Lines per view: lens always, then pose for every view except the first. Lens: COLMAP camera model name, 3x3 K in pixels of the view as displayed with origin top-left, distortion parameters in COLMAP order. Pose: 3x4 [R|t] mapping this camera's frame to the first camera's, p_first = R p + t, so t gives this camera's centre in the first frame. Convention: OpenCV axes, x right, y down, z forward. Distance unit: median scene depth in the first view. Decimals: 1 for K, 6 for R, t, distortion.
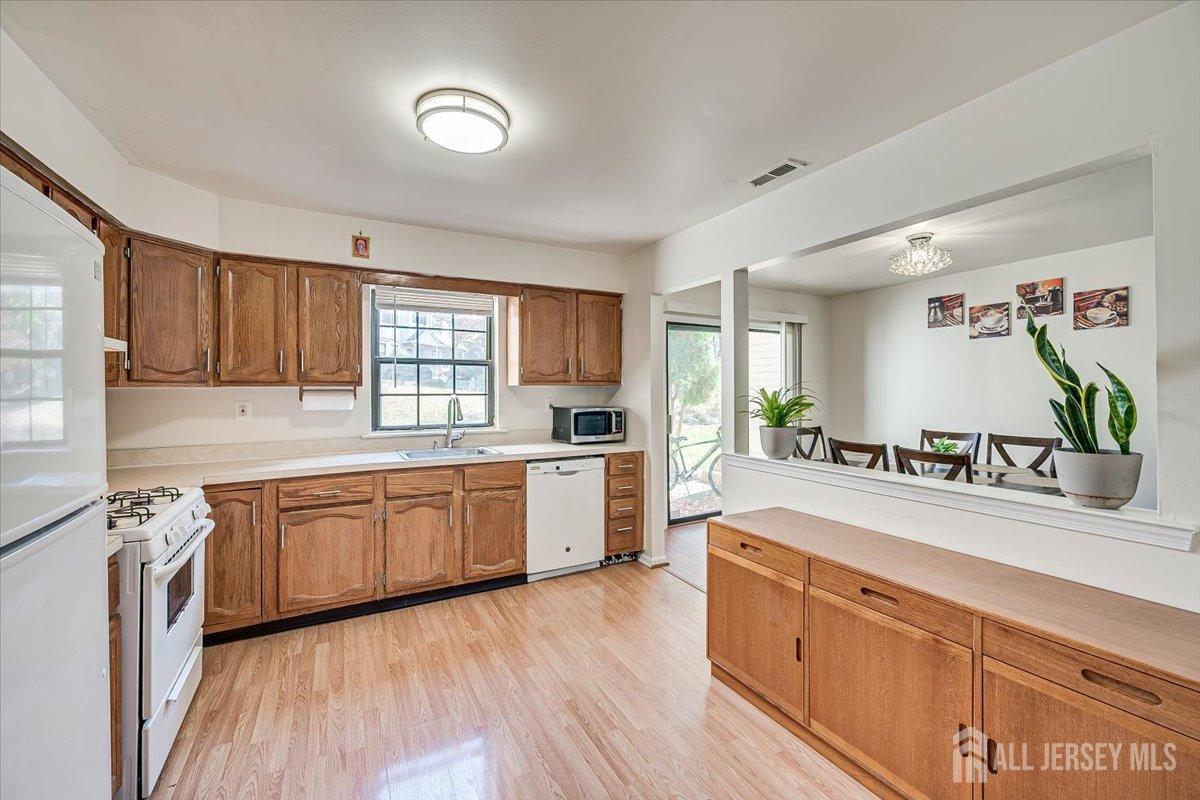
lens RADIAL K [[481.2, 0, 594.9], [0, 481.2, 391.4], [0, 0, 1]] dist [-0.000157, -0.000150]
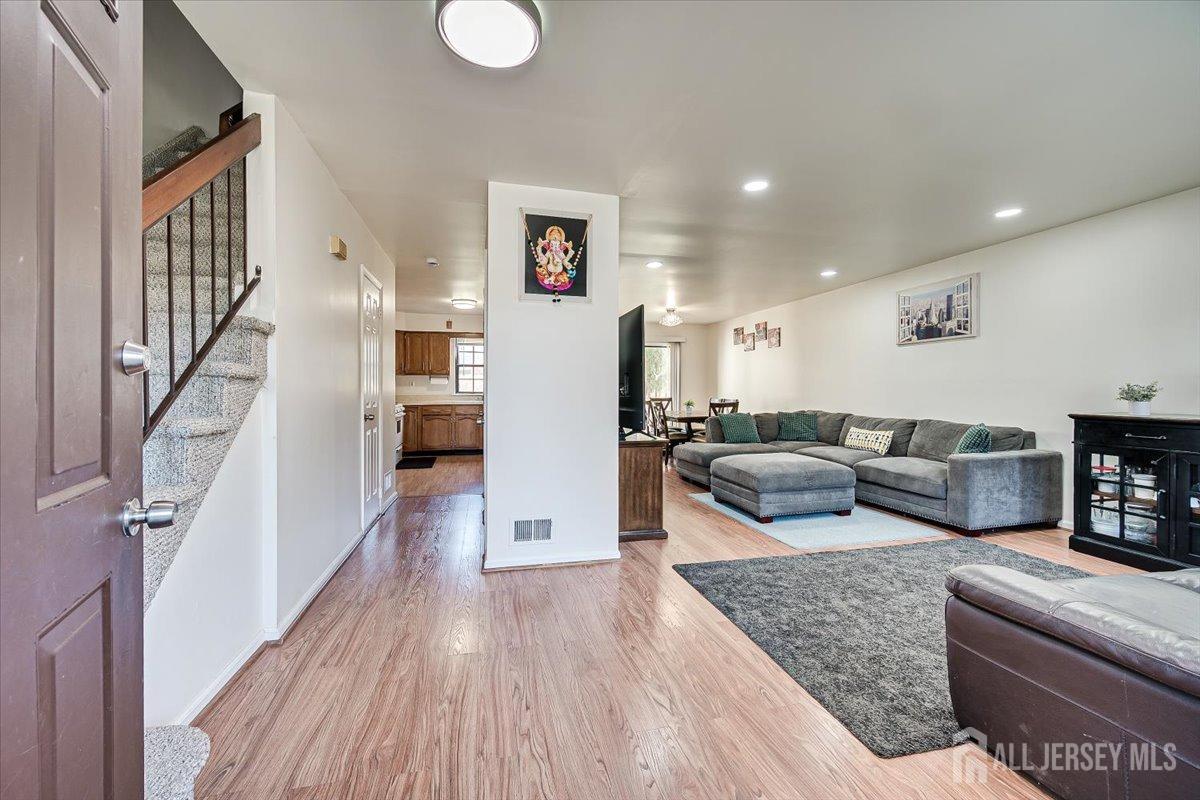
lens RADIAL K [[481.2, 0, 598.4], [0, 481.2, 392.6], [0, 0, 1]] dist [-0.000157, -0.000150]
pose [[0.966660, 0.007433, -0.255956, 0.883647], [-0.004995, 0.999936, 0.010178, 0.046648], [0.256015, -0.008560, 0.966635, -1.221249]]
